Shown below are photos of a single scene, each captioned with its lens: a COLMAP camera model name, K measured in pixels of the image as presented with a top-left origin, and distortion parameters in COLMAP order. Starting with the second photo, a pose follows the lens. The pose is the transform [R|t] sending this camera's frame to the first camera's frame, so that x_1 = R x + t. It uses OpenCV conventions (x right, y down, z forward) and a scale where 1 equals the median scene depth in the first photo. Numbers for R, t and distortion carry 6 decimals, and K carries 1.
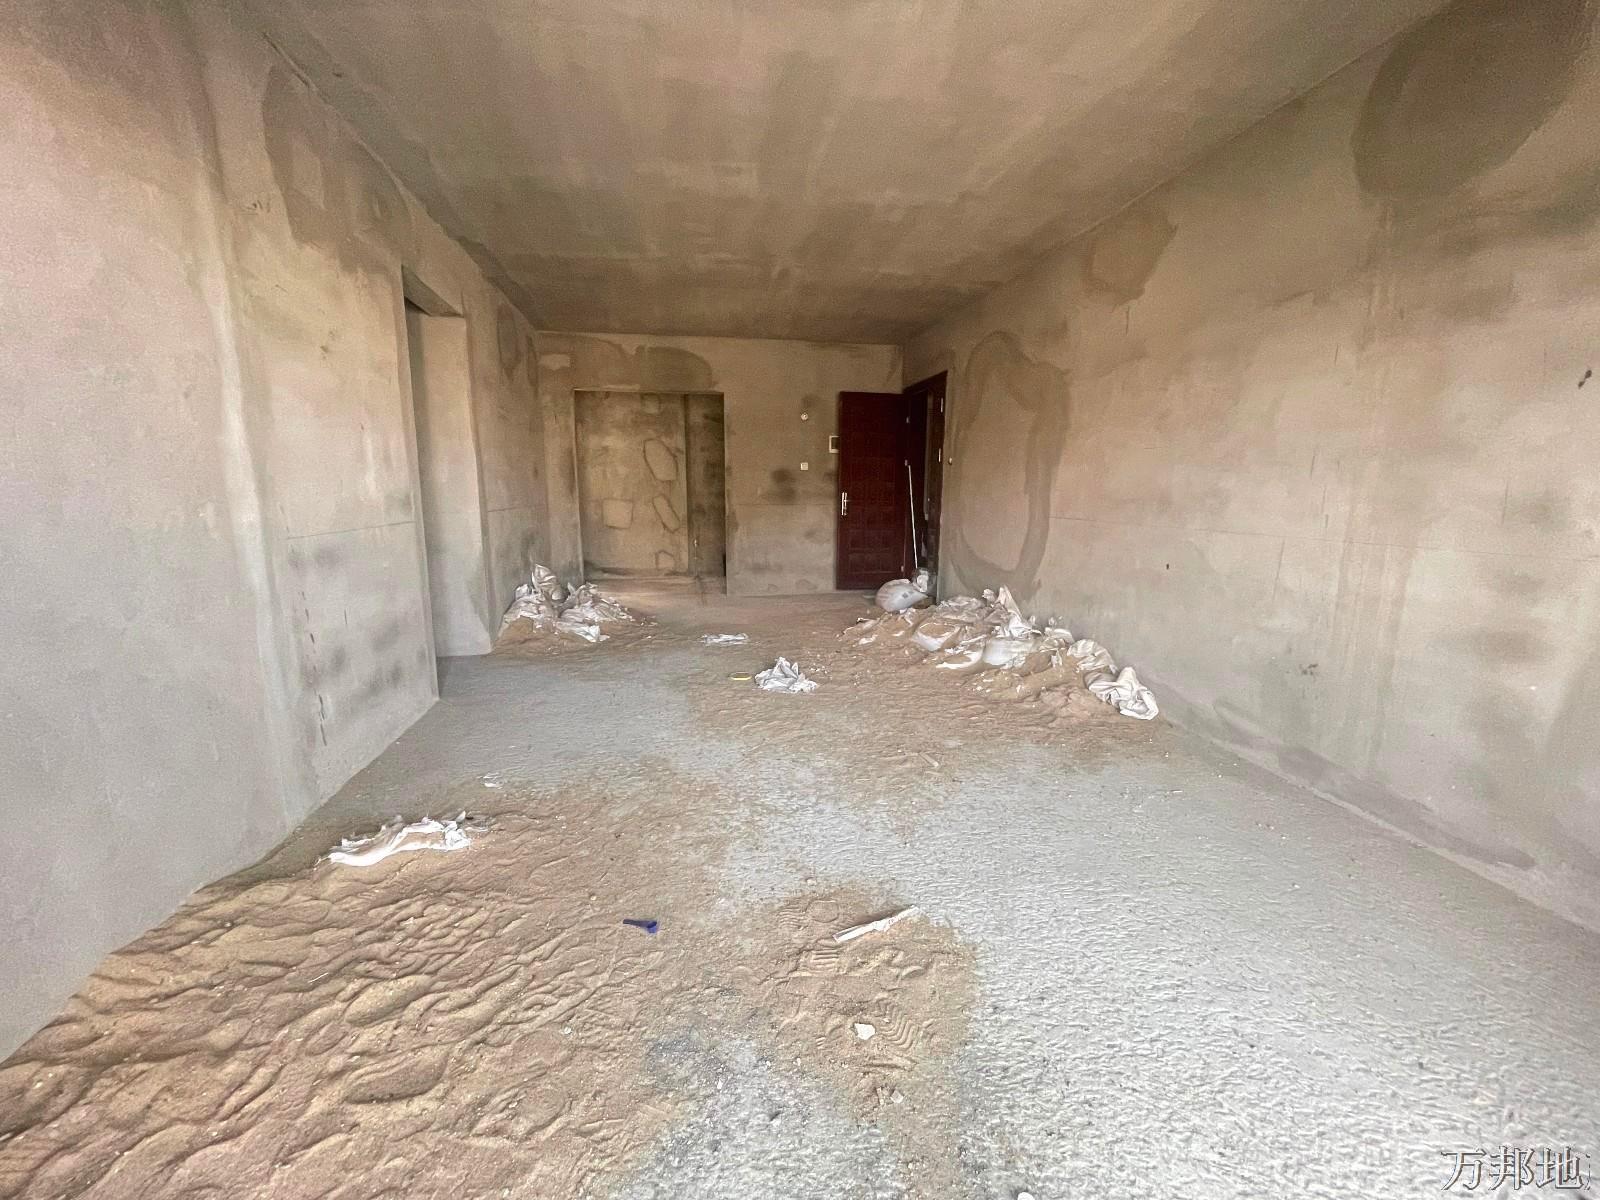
lens RADIAL K [[652.5, 0, 797.4], [0, 652.5, 603.1], [0, 0, 1]] dist [0.004557, 0.001774]
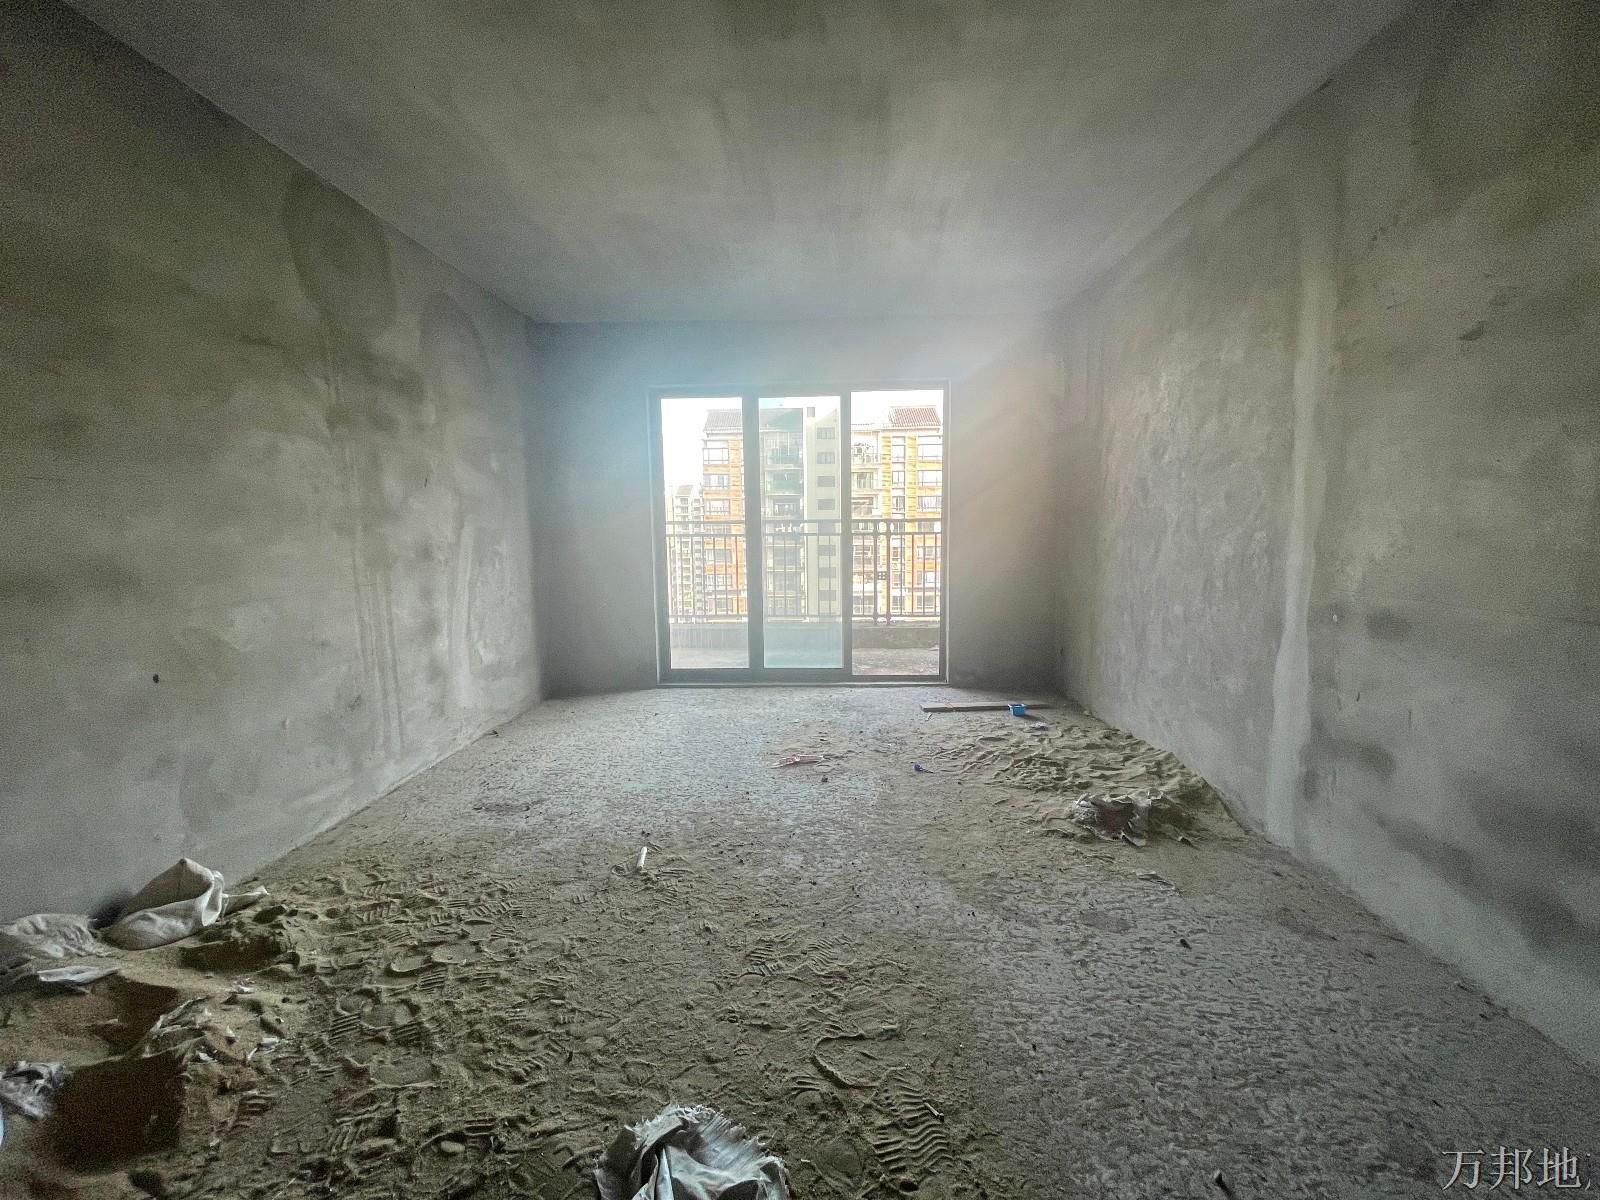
lens RADIAL K [[652.5, 0, 804.0], [0, 652.5, 605.3], [0, 0, 1]] dist [0.004557, 0.001774]
pose [[-0.987915, -0.011962, 0.154536, -0.129750], [0.034486, 0.955063, 0.294389, -0.336571], [-0.151113, 0.296161, -0.943108, 1.774750]]
